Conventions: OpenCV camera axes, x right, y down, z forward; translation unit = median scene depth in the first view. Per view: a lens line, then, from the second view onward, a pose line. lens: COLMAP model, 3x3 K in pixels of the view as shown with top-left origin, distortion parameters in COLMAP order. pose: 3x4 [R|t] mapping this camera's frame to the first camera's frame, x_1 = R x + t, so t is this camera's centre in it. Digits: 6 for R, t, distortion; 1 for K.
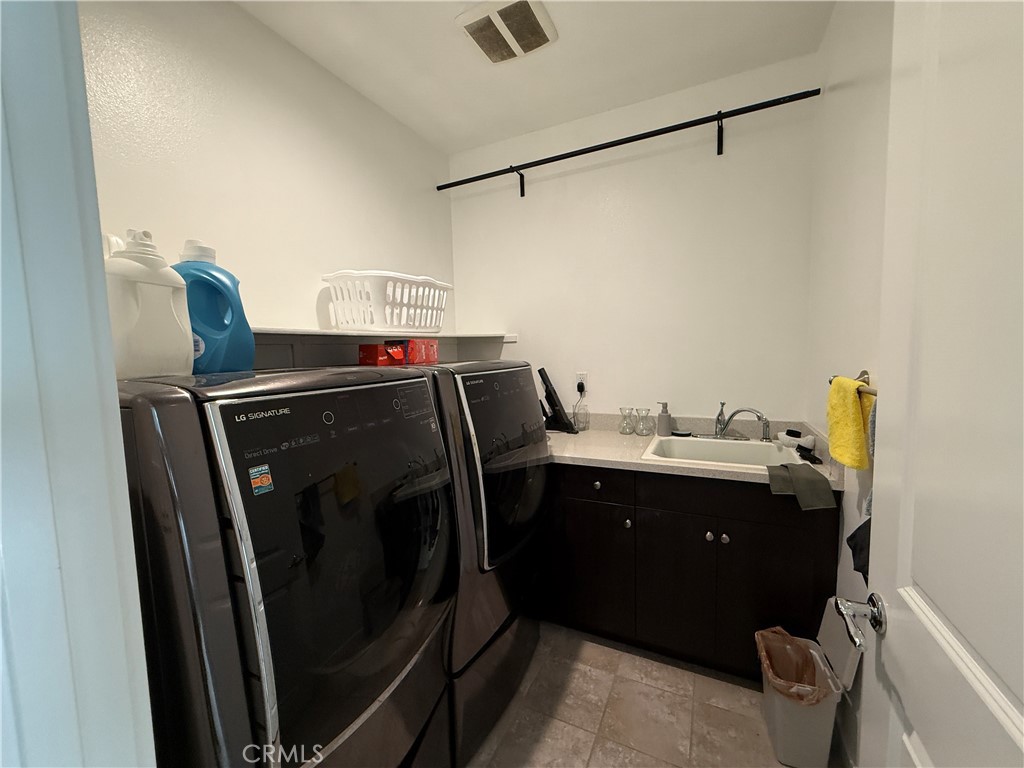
lens RADIAL K [[410.2, 0, 509.0], [0, 410.2, 385.0], [0, 0, 1]] dist [-0.002610, 0.000798]
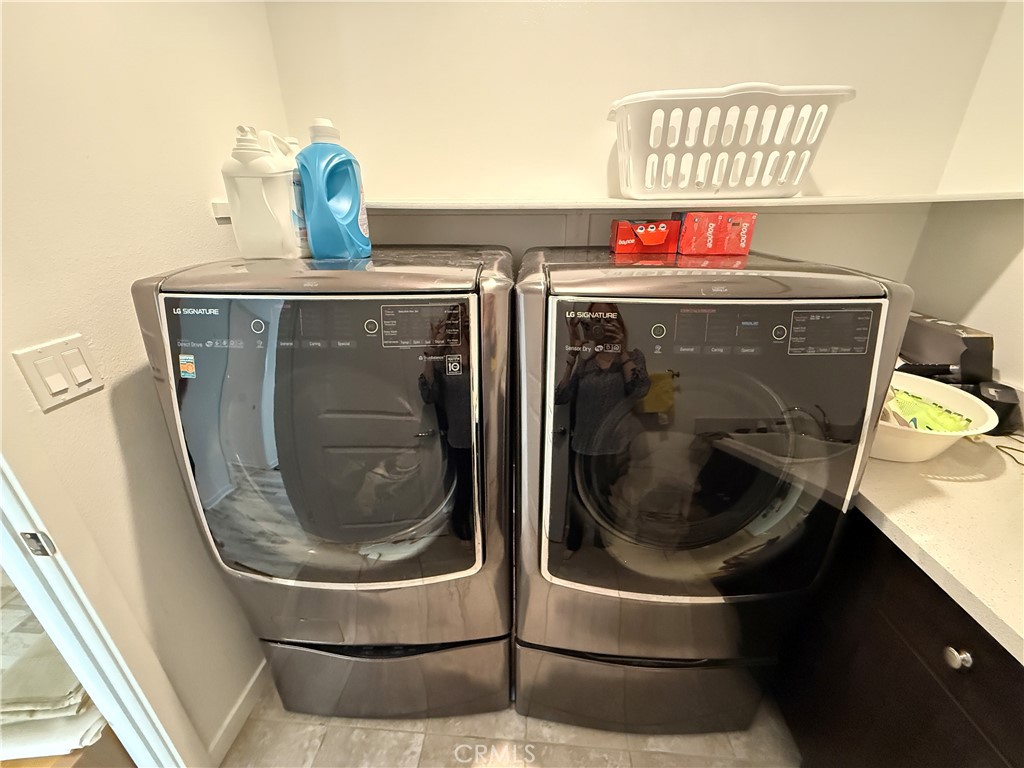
lens RADIAL K [[410.2, 0, 509.9], [0, 410.2, 385.5], [0, 0, 1]] dist [-0.002610, 0.000798]
pose [[0.379262, 0.394845, -0.836814, 0.288928], [-0.082428, 0.915203, 0.394474, -0.099593], [0.921611, -0.080632, 0.379648, 0.531193]]
